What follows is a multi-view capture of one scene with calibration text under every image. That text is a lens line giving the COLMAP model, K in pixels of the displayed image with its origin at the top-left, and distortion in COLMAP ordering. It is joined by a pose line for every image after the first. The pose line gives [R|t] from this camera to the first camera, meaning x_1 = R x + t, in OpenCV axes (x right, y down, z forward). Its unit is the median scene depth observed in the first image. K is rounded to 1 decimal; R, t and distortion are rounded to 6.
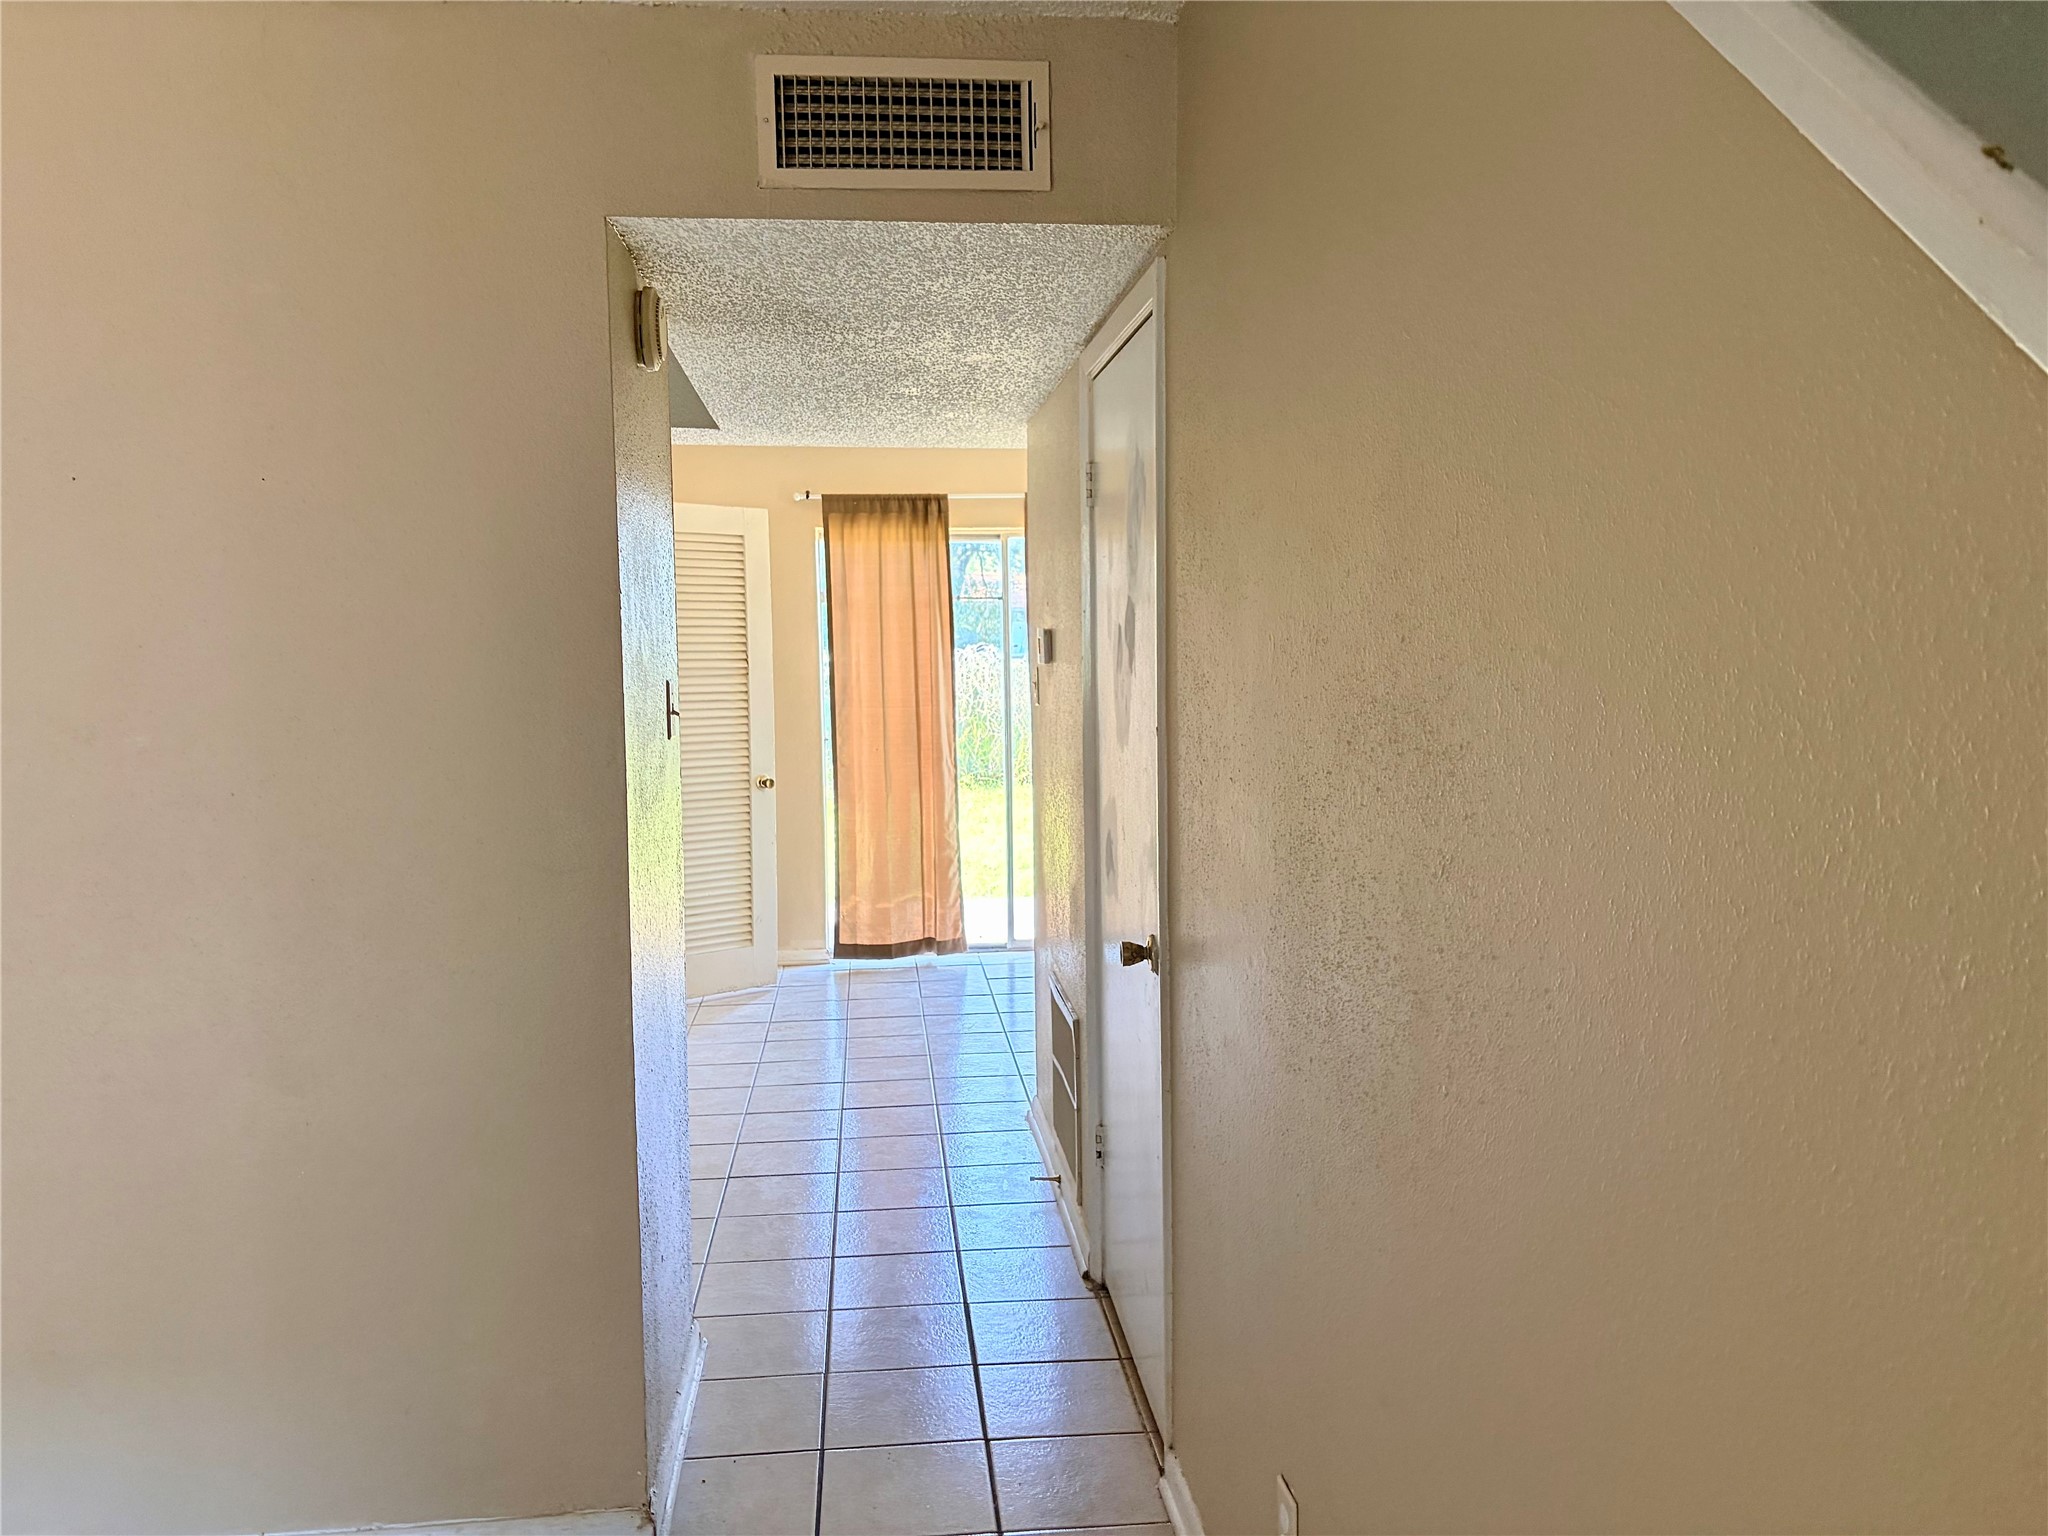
lens RADIAL K [[1543.3, 0, 1035.3], [0, 1543.3, 773.8], [0, 0, 1]] dist [0.032088, -0.024506]
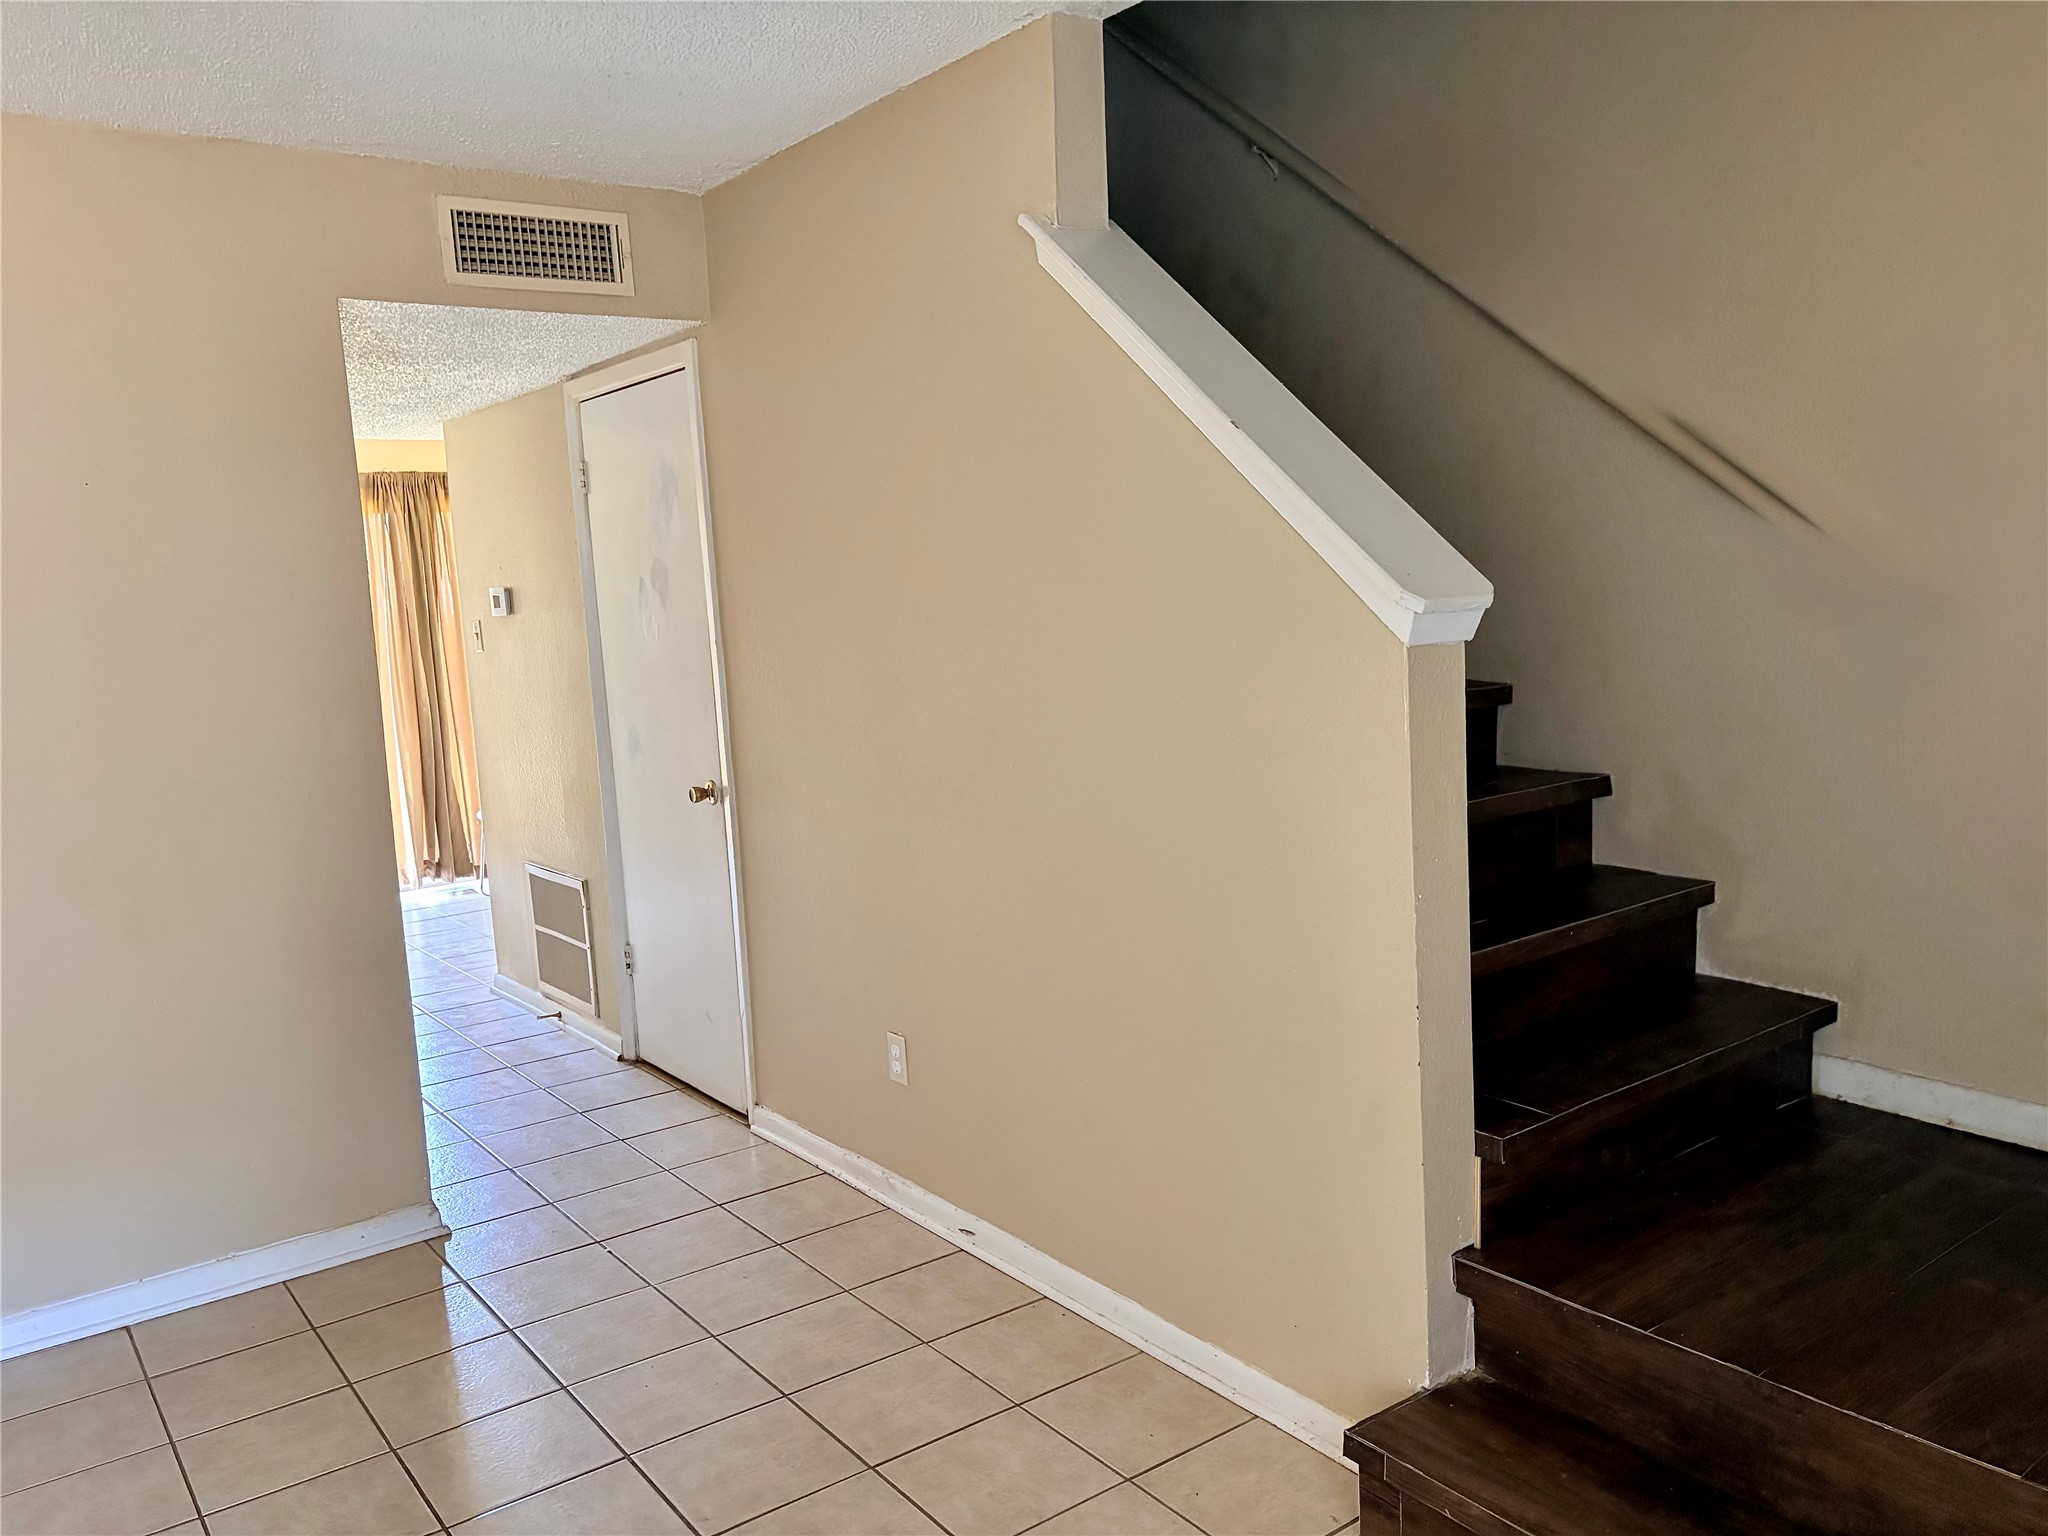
lens RADIAL K [[1543.3, 0, 1017.2], [0, 1543.3, 766.0], [0, 0, 1]] dist [0.032088, -0.024506]
pose [[0.860022, -0.092203, 0.501858, -0.485472], [0.084306, 0.995697, 0.038458, 0.064869], [-0.503244, 0.009235, 0.864095, -0.532127]]
